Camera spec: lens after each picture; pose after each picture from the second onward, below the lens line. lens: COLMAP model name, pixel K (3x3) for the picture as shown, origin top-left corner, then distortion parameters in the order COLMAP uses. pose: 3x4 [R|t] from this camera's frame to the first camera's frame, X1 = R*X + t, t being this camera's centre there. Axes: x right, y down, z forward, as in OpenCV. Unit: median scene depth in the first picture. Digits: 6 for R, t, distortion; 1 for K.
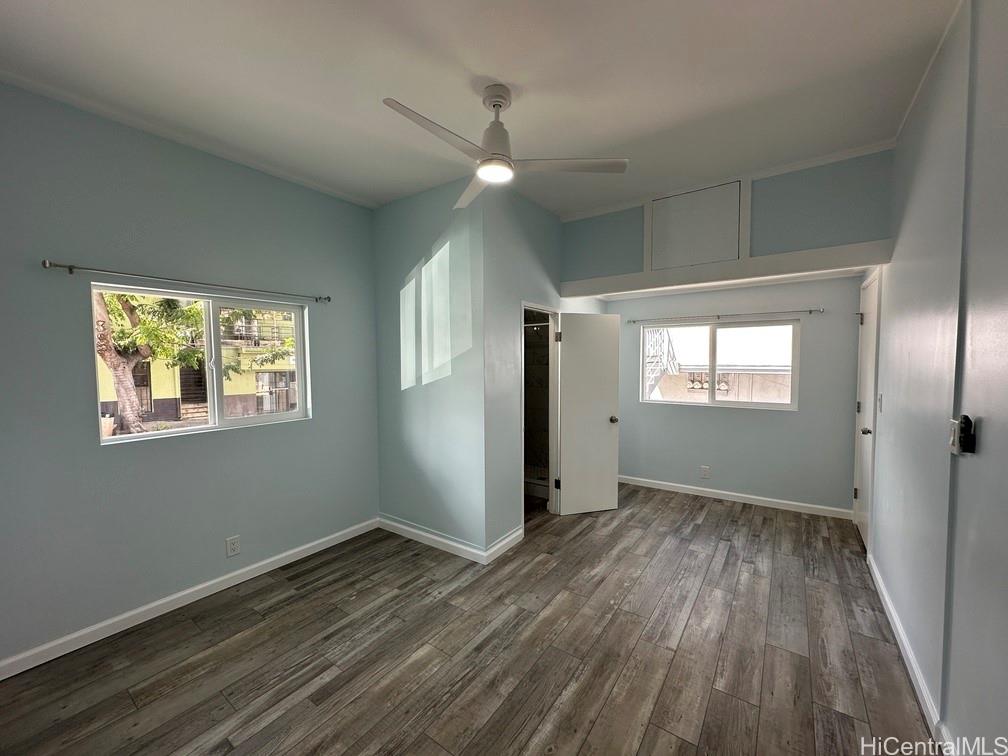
lens RADIAL K [[403.7, 0, 504.0], [0, 403.7, 381.1], [0, 0, 1]] dist [-0.002784, 0.000682]
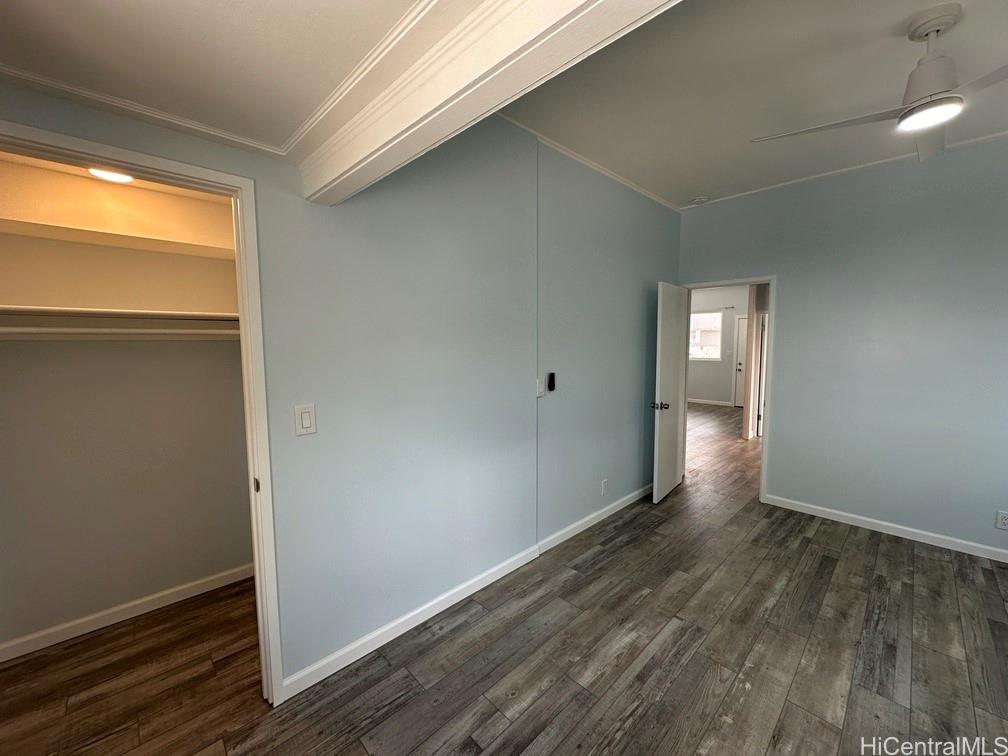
lens RADIAL K [[403.7, 0, 506.3], [0, 403.7, 376.1], [0, 0, 1]] dist [-0.002784, 0.000682]
pose [[-0.984566, -0.003488, 0.174981, 0.616141], [0.020723, 0.990445, 0.136344, -0.109859], [-0.173784, 0.137866, -0.975086, 1.842806]]
